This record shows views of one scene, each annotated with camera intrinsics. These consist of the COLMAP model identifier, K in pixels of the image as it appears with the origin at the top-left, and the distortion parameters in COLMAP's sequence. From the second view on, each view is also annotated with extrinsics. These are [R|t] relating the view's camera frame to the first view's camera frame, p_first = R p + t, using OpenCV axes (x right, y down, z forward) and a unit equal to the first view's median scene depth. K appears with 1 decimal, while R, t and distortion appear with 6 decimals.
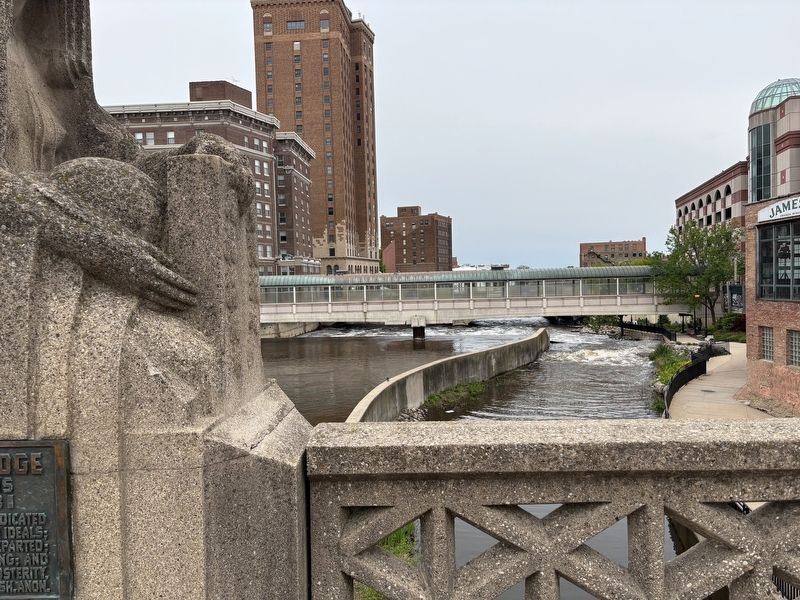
lens RADIAL K [[579.7, 0, 400.0], [0, 579.7, 300.0], [0, 0, 1]] dist [0.032922, -0.044688]
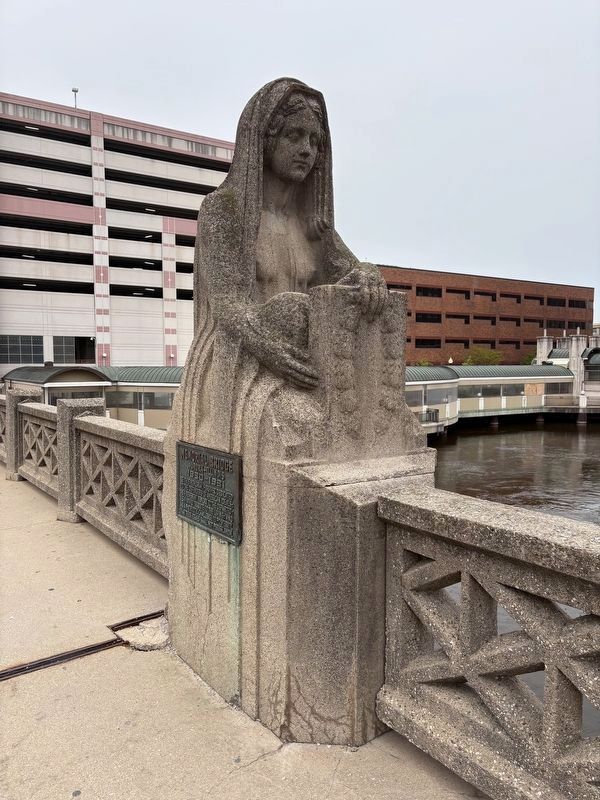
lens RADIAL K [[579.7, 0, 300.0], [0, 579.7, 400.0], [0, 0, 1]] dist [0.032922, -0.044688]
pose [[0.609605, 0.070381, -0.789574, 0.785680], [-0.040167, 0.997514, 0.057905, -0.039246], [0.791687, -0.003584, 0.610917, 0.040314]]
